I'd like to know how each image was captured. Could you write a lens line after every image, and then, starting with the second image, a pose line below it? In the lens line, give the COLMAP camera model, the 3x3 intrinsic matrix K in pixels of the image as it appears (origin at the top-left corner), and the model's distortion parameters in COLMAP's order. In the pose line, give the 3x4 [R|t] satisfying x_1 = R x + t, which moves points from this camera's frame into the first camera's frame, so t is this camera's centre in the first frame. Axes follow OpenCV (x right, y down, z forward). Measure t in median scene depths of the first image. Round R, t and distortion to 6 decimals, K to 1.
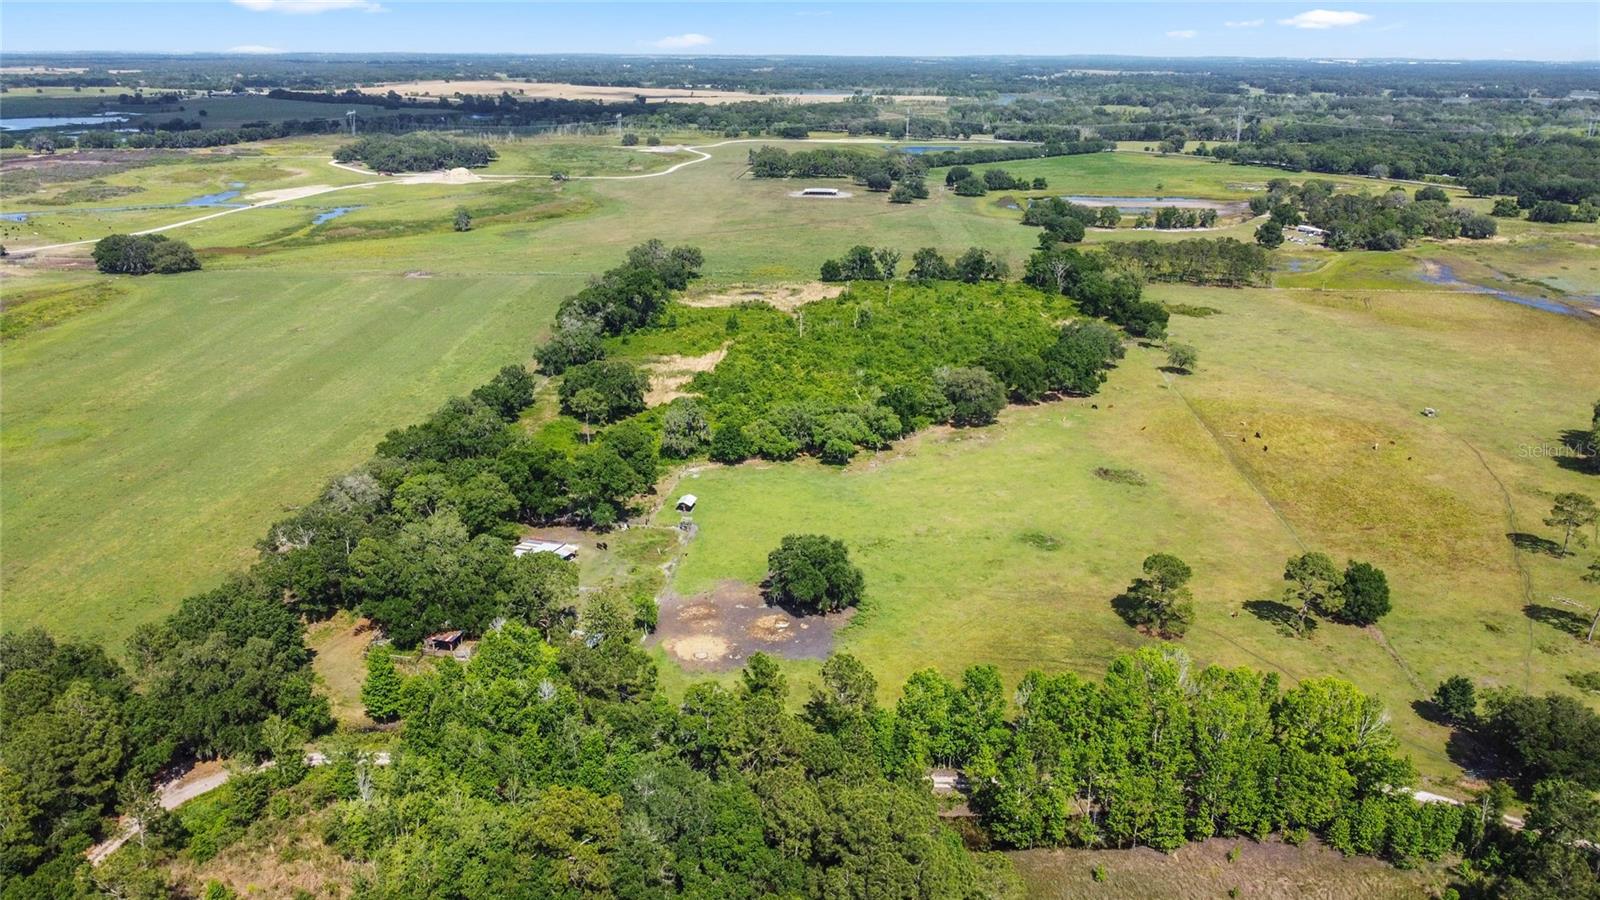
lens RADIAL K [[1213.4, 0, 808.9], [0, 1213.4, 445.9], [0, 0, 1]] dist [-0.005678, -0.001053]
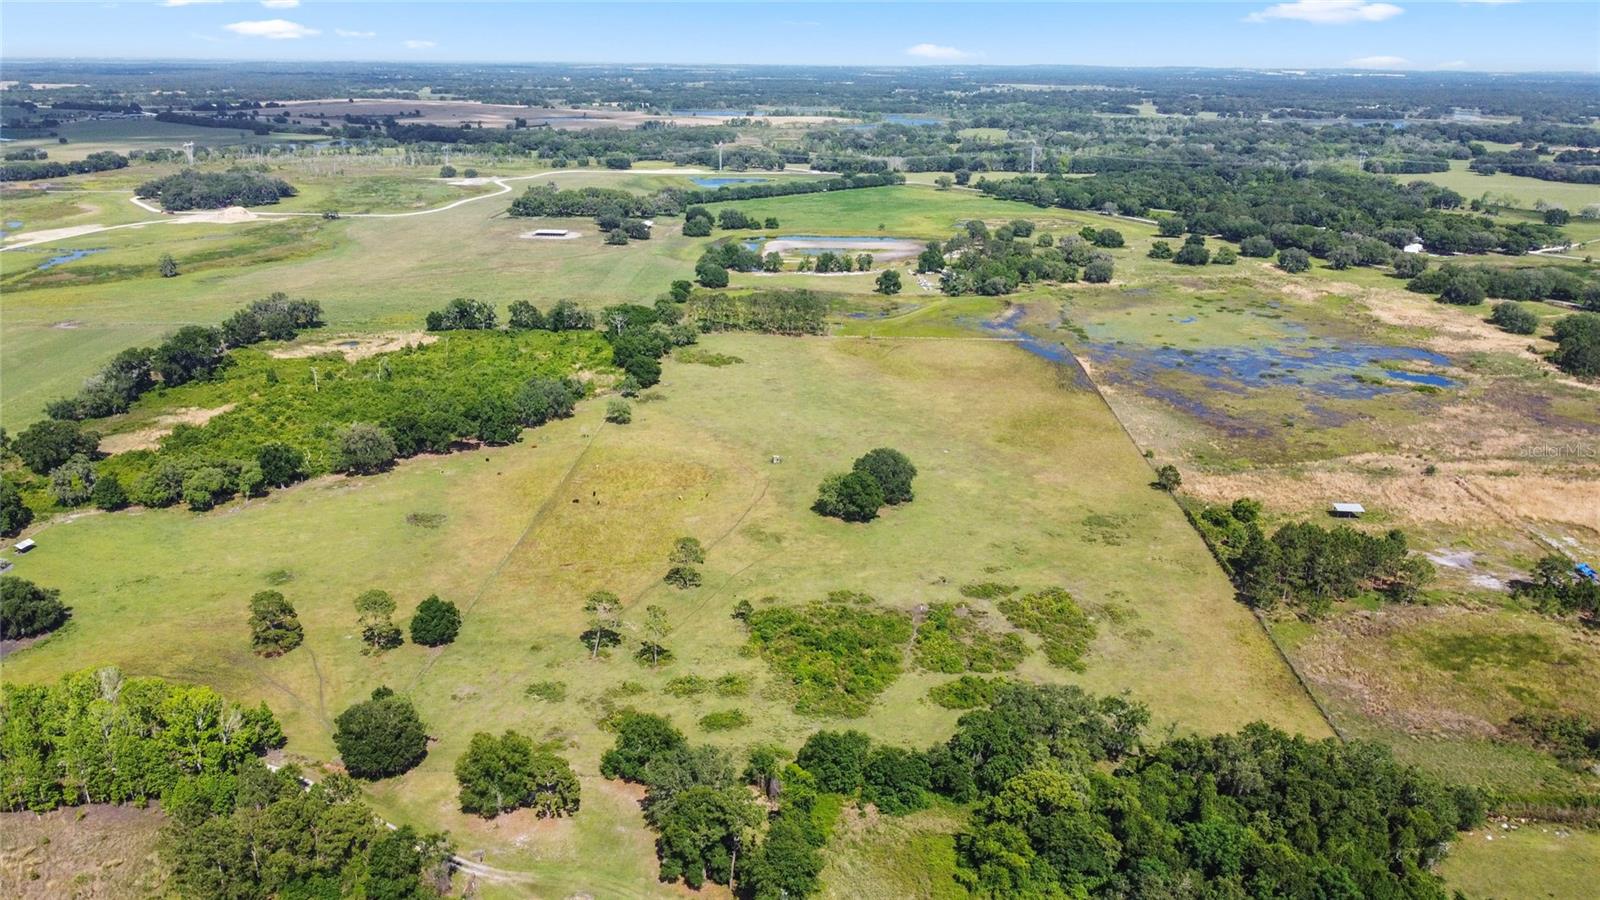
lens RADIAL K [[1213.4, 0, 806.3], [0, 1213.4, 439.1], [0, 0, 1]] dist [-0.005678, -0.001053]
pose [[0.999836, -0.003104, 0.017844, 0.264216], [0.003288, 0.999942, -0.010263, -0.018201], [-0.017811, 0.010320, 0.999788, -0.093158]]
